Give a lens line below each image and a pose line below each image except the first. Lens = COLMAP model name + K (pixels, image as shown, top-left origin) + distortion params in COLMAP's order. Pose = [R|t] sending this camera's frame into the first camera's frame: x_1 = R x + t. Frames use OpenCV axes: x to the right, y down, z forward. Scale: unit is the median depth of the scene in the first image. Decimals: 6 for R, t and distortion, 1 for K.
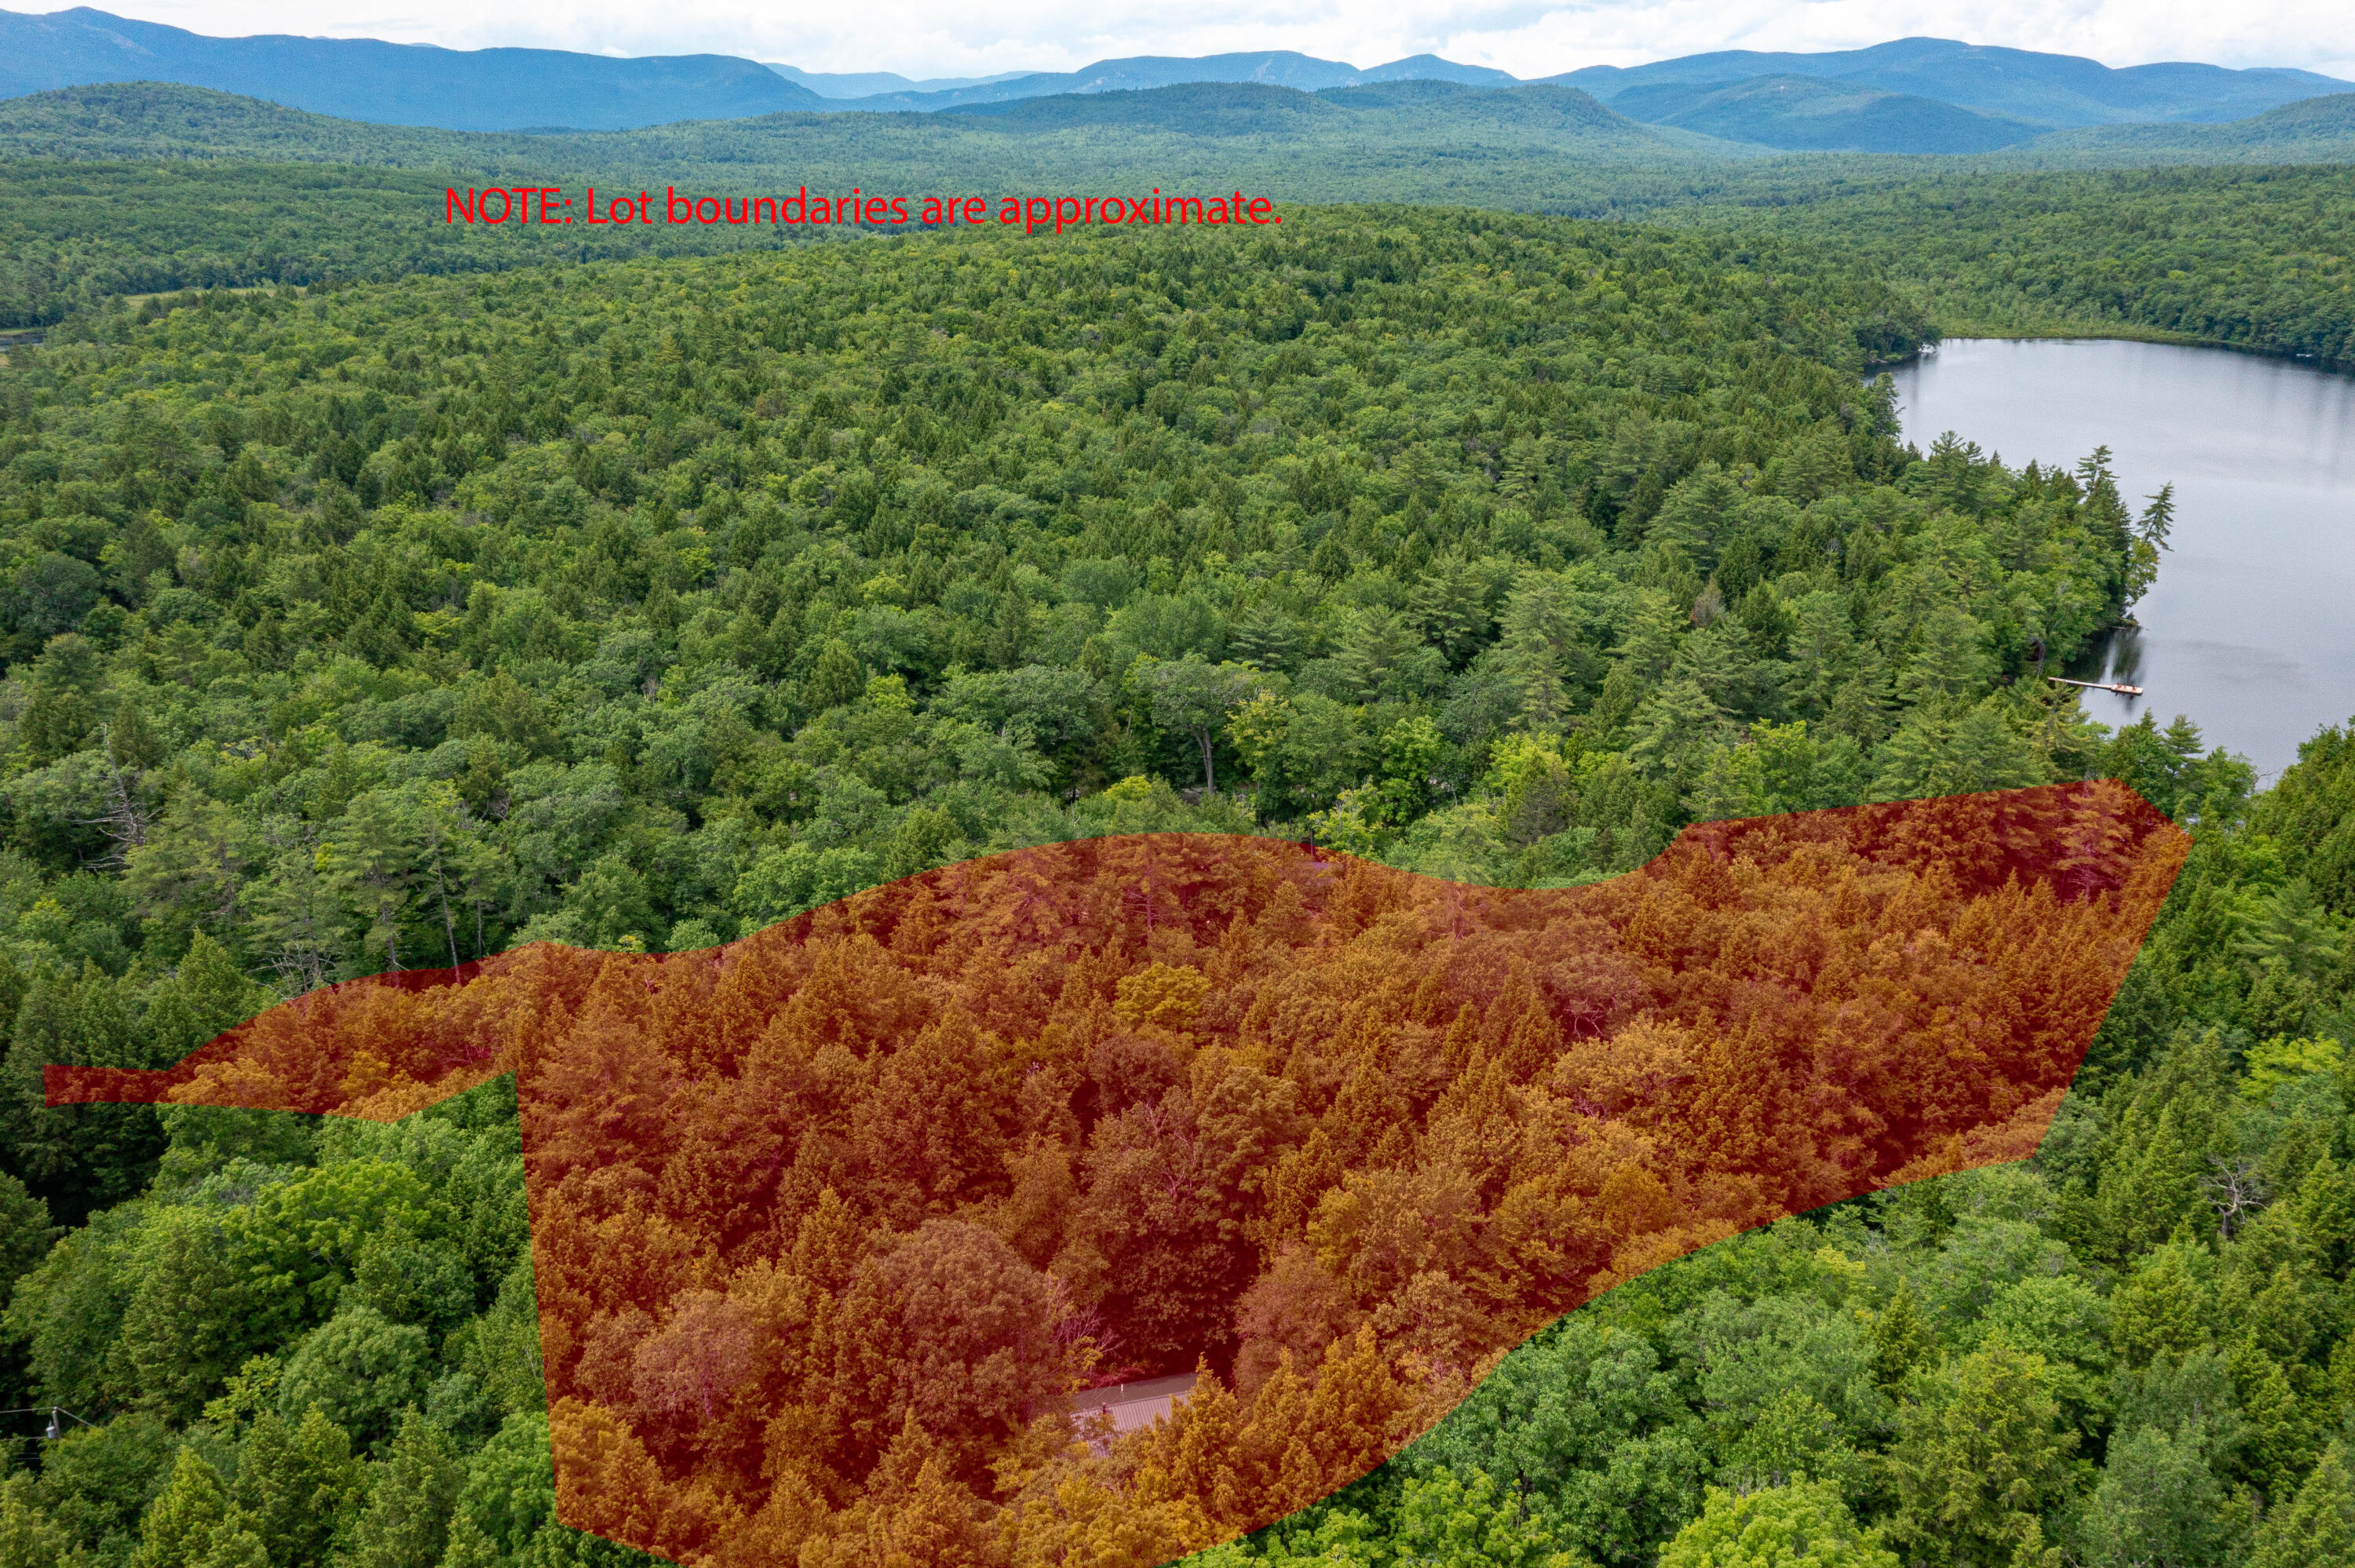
lens RADIAL K [[1892.2, 0, 1168.4], [0, 1892.2, 780.9], [0, 0, 1]] dist [0.007912, 0.004595]
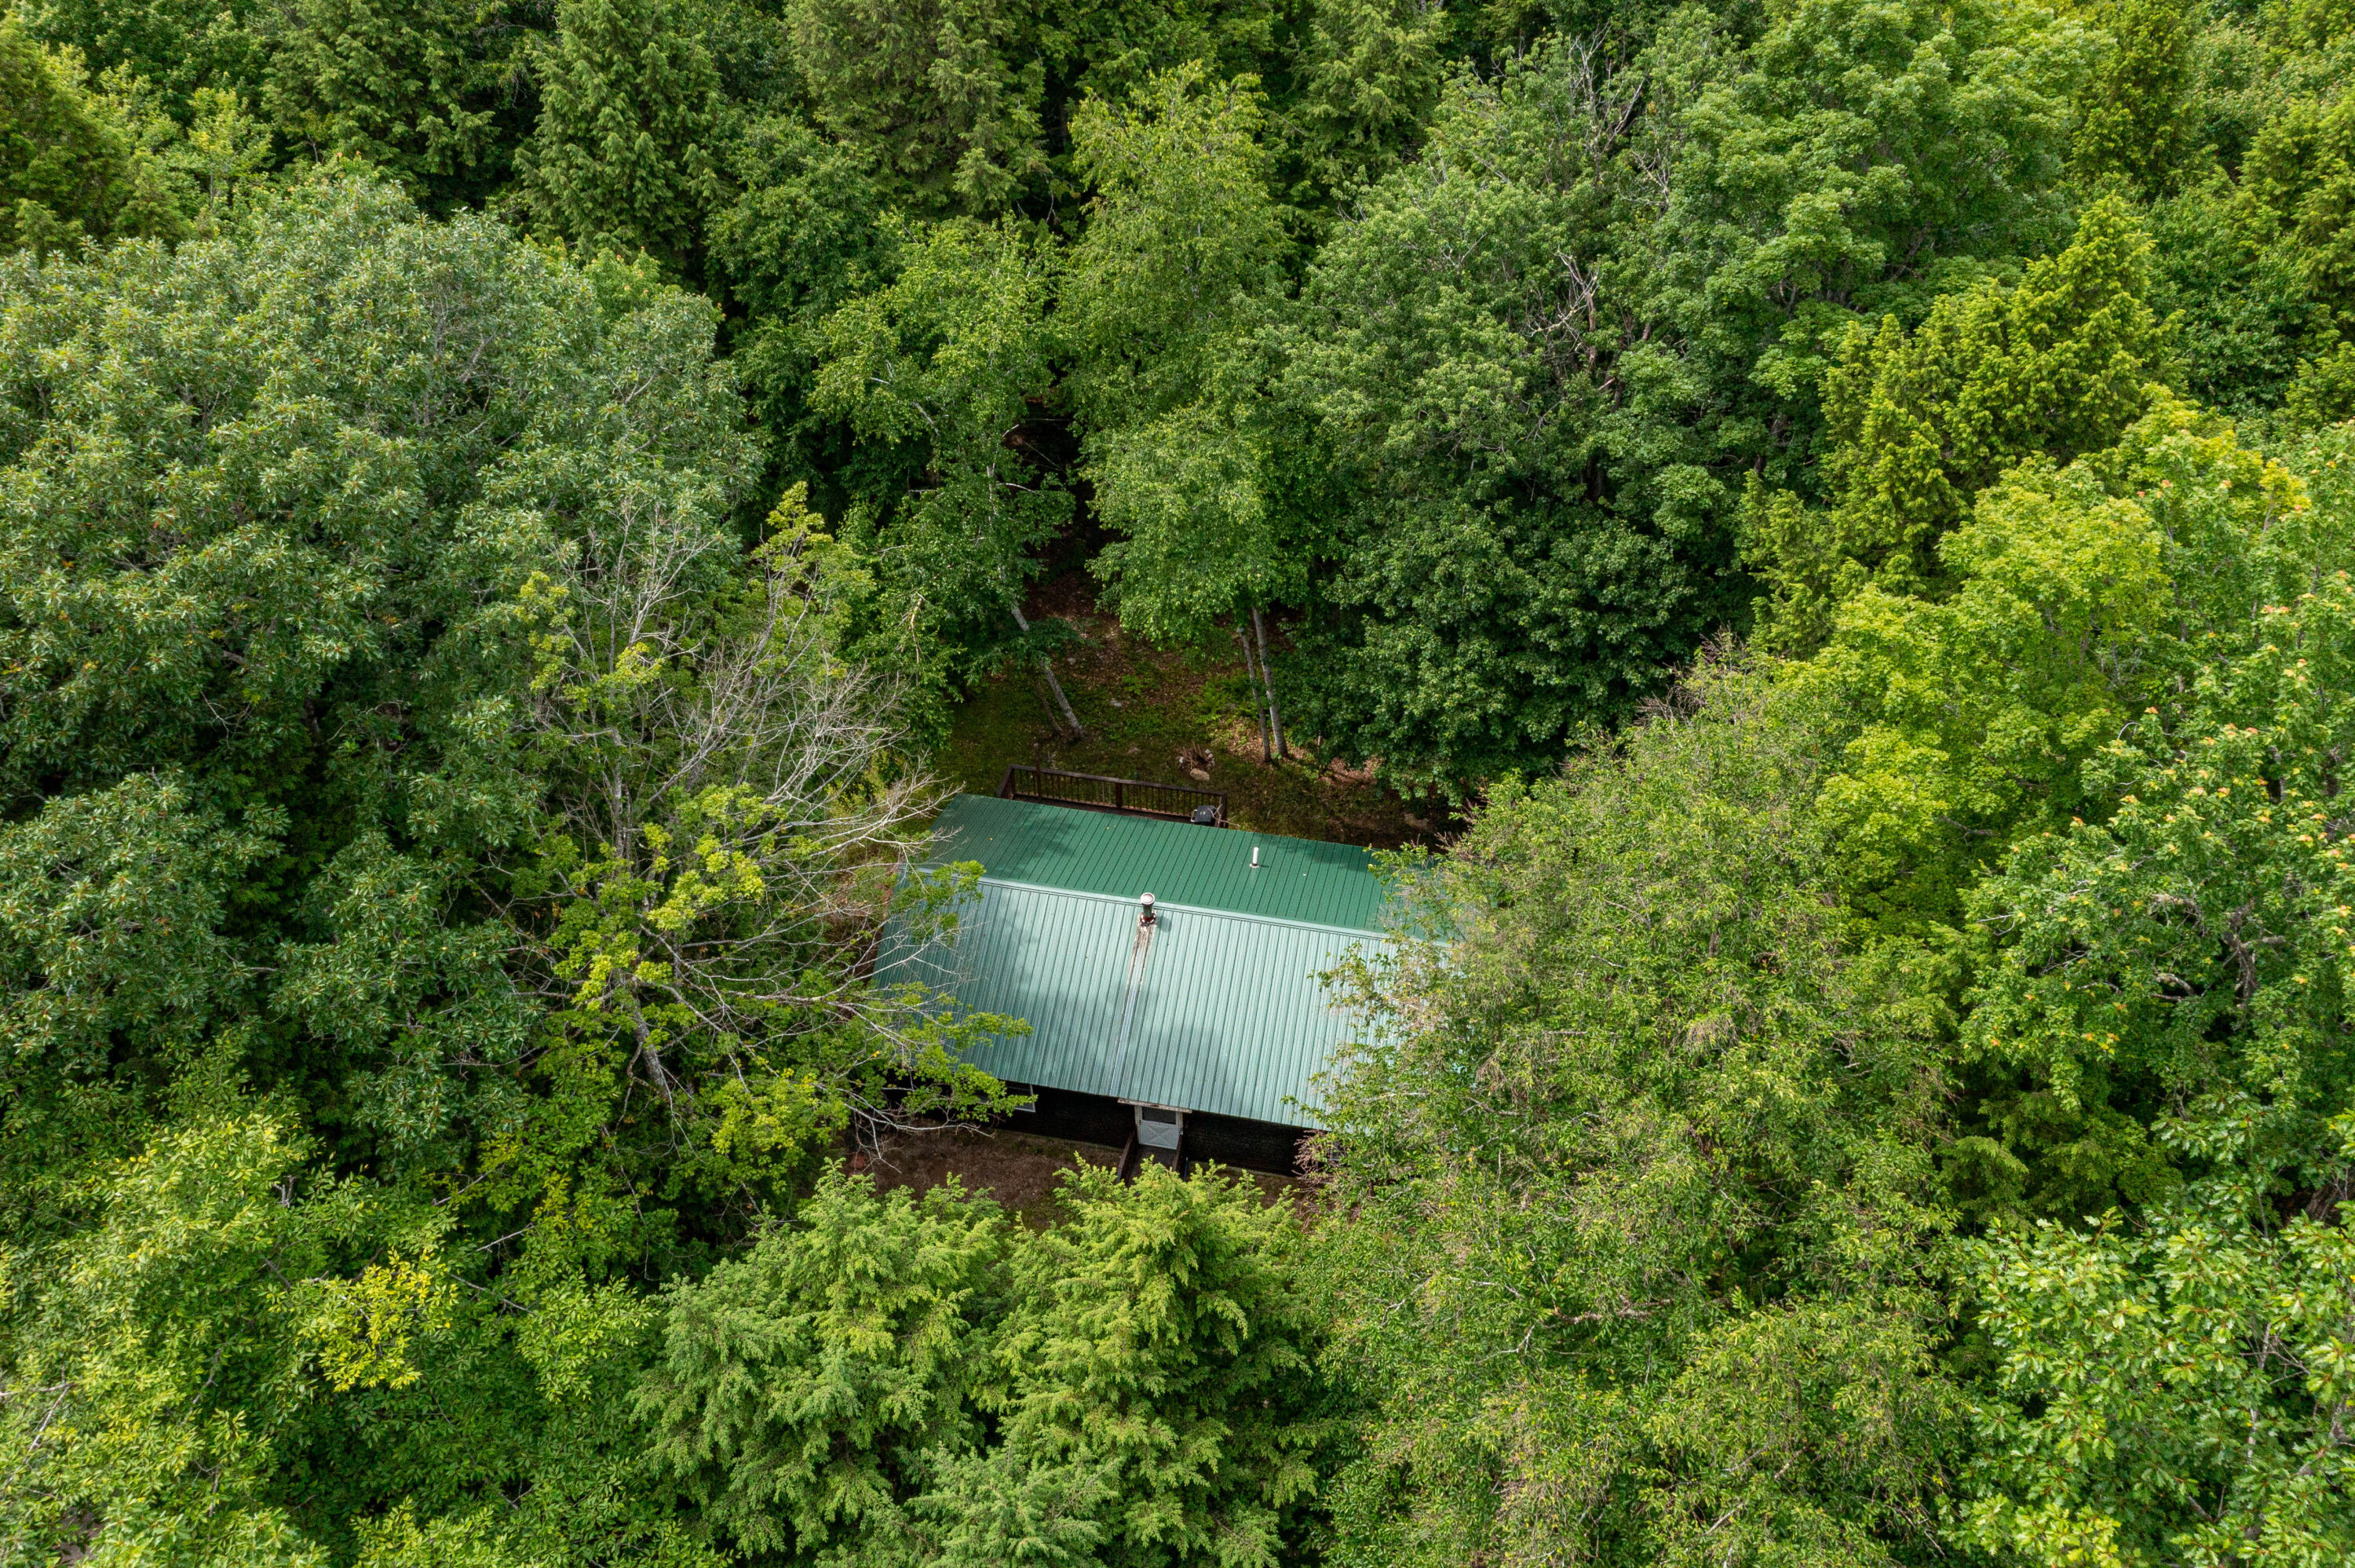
lens RADIAL K [[1892.2, 0, 1168.4], [0, 1892.2, 780.9], [0, 0, 1]] dist [0.007912, 0.004595]
pose [[0.890659, 0.309526, -0.333047, 0.064034], [-0.130475, 0.875687, 0.464917, 0.131829], [0.435549, -0.370628, 0.820324, 0.628251]]
